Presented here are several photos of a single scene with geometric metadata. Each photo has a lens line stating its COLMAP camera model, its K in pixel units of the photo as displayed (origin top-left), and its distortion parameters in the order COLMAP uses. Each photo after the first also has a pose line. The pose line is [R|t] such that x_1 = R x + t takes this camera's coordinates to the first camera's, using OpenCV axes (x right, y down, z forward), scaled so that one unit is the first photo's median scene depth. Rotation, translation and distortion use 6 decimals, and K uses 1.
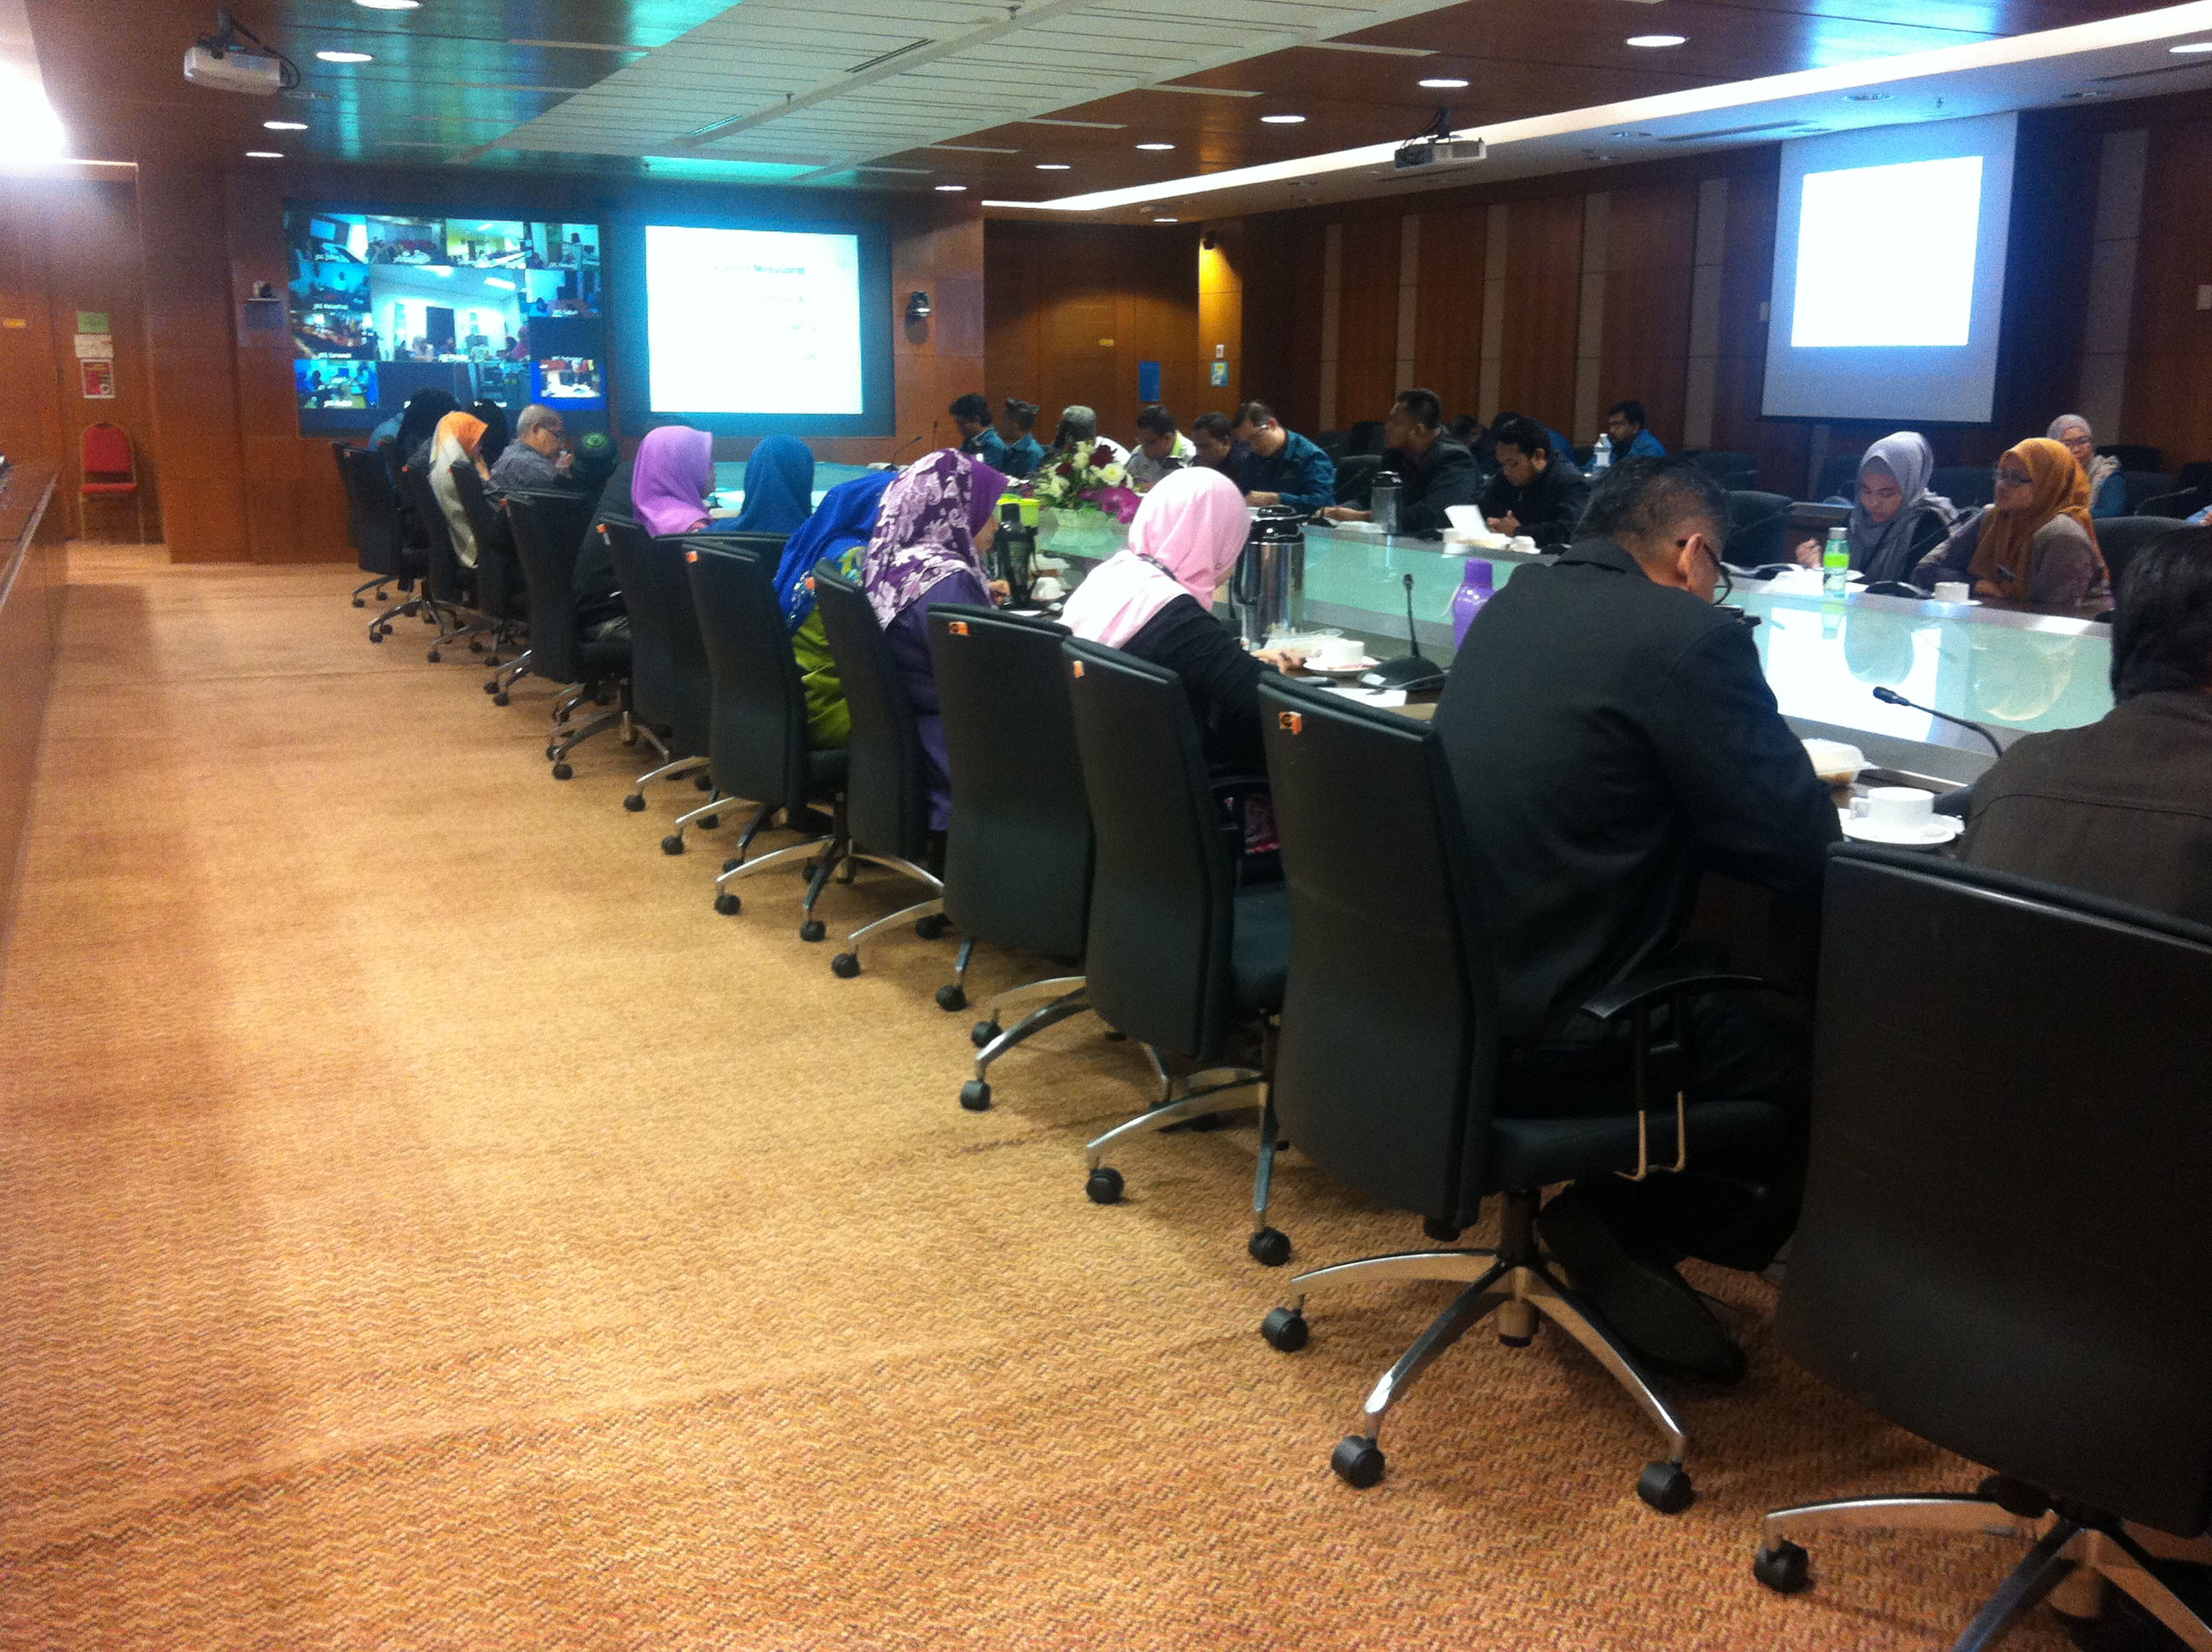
lens RADIAL K [[2061.6, 0, 1141.2], [0, 2061.6, 842.9], [0, 0, 1]] dist [0.021076, 0.000000]
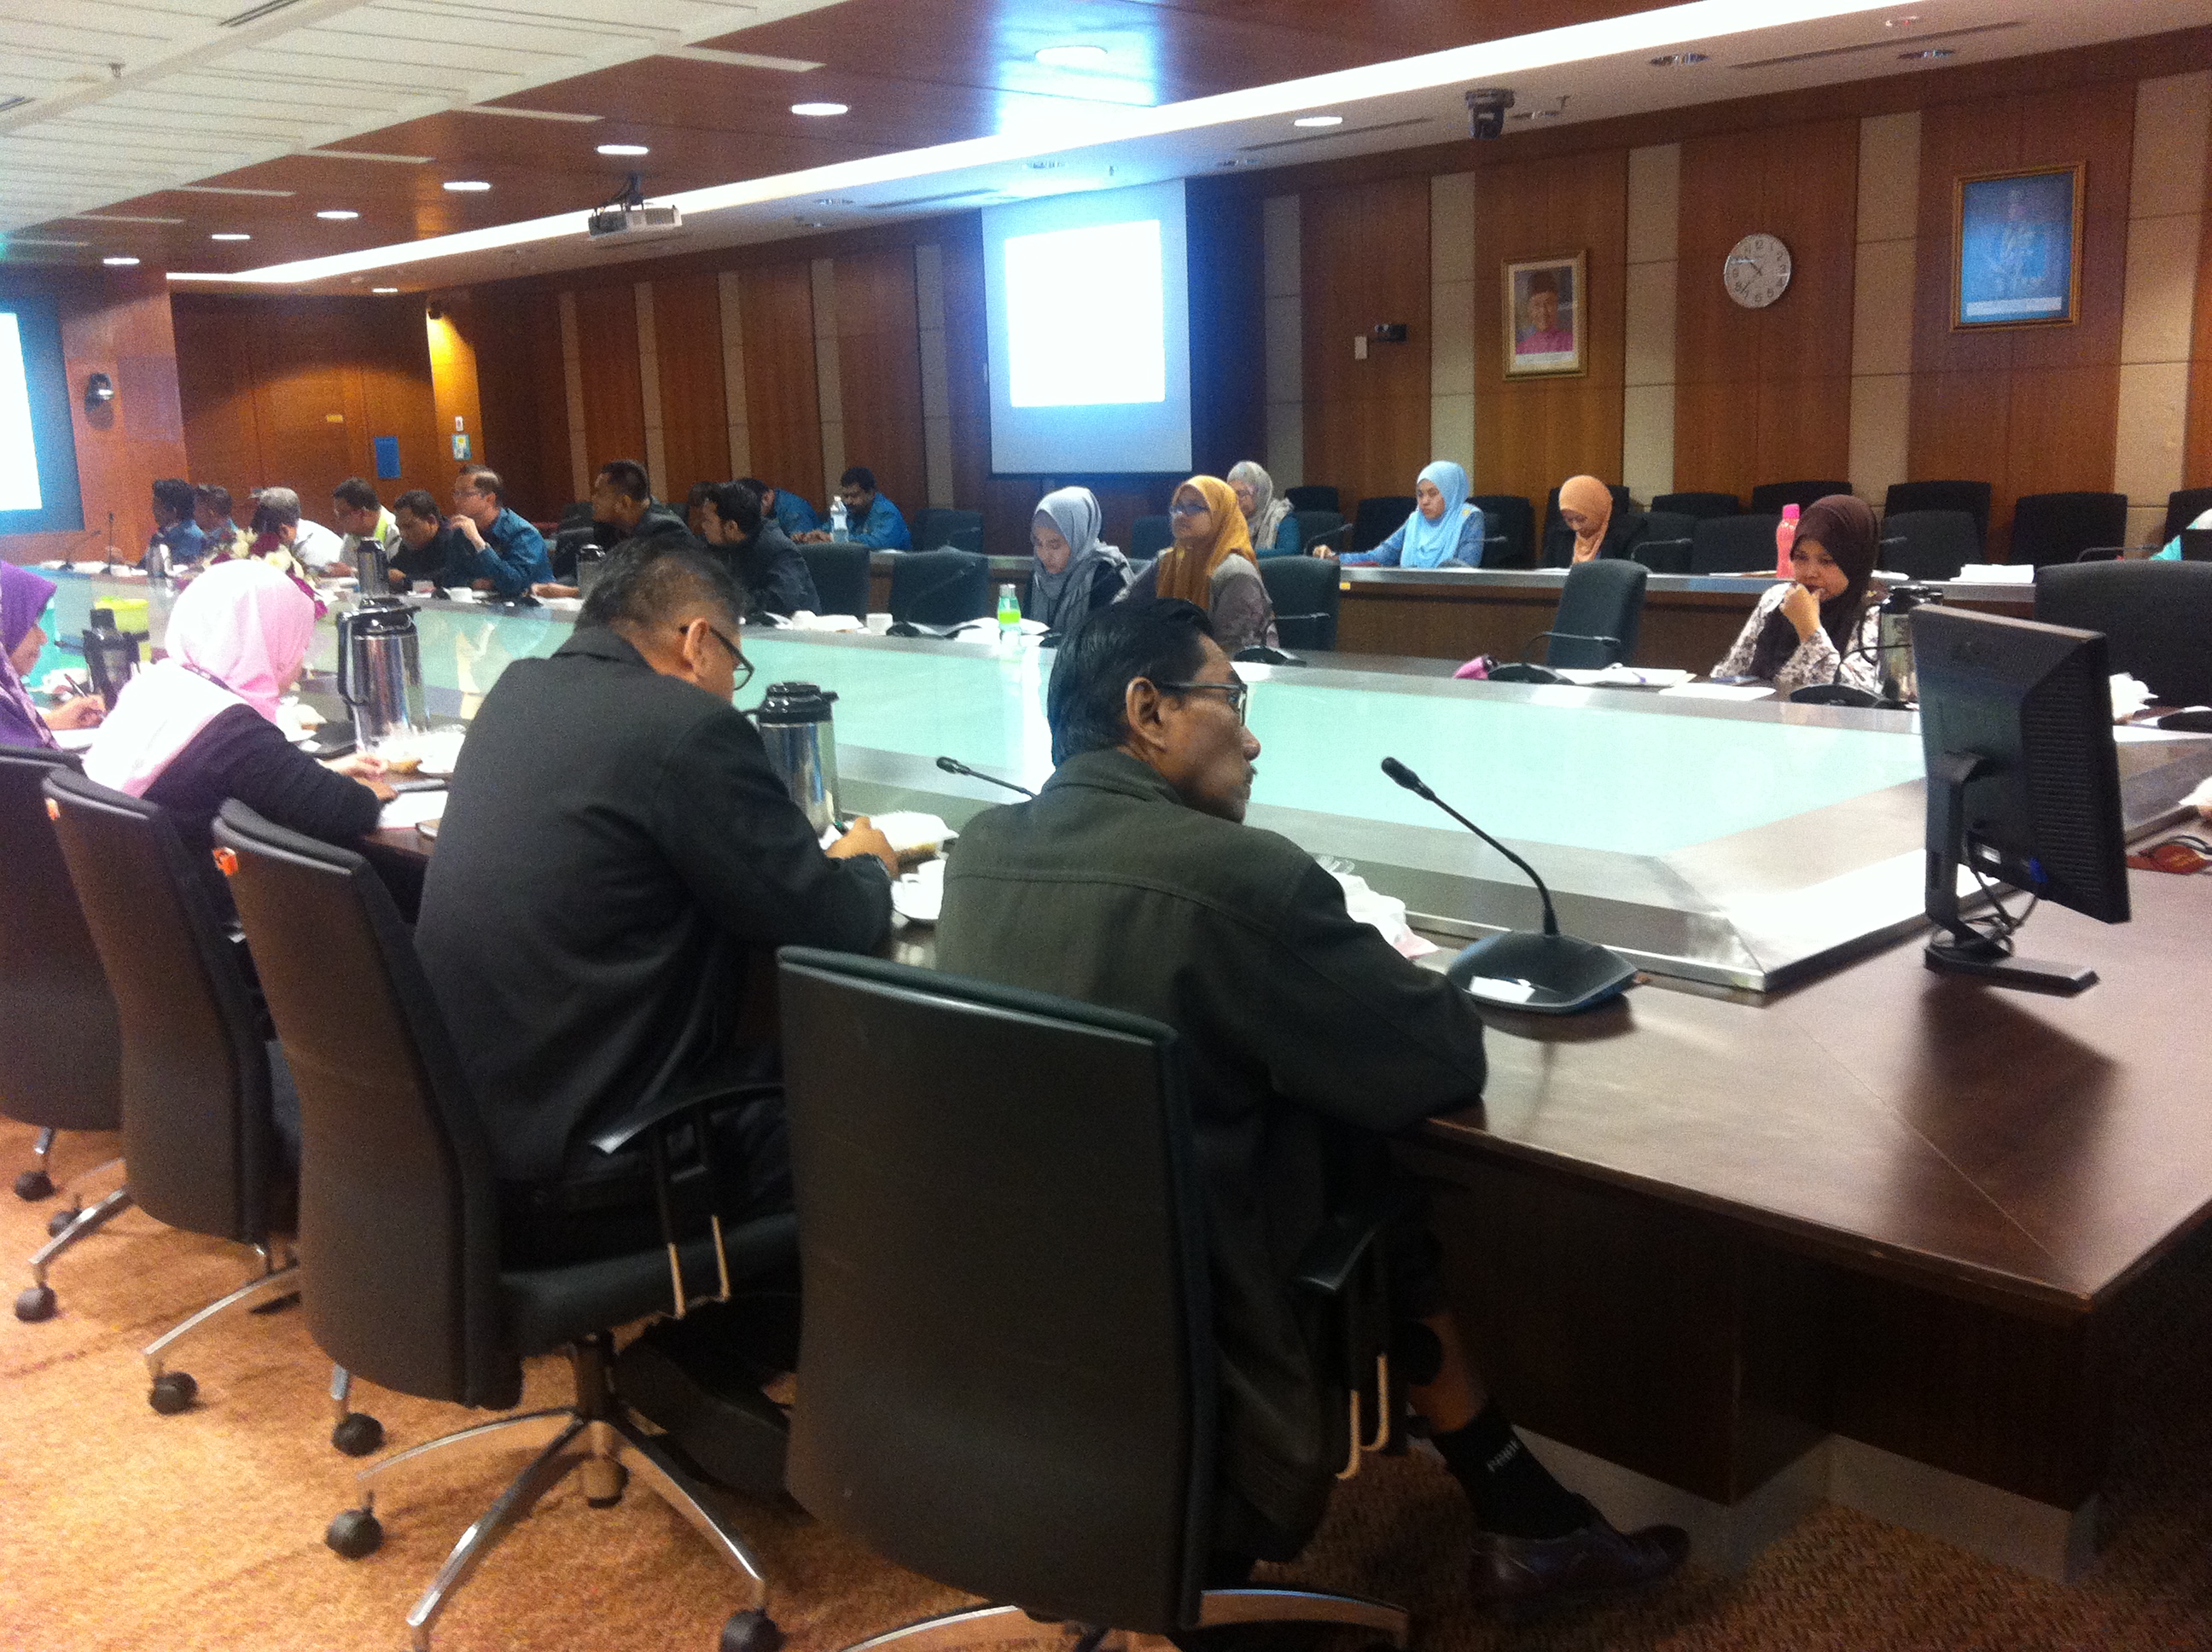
lens RADIAL K [[2061.6, 0, 1101.9], [0, 2061.6, 848.1], [0, 0, 1]] dist [0.021076, 0.000000]
pose [[0.950470, -0.098519, 0.294789, 0.116048], [0.106482, 0.994253, -0.011043, -0.010837], [-0.292007, 0.041885, 0.955499, 0.034448]]
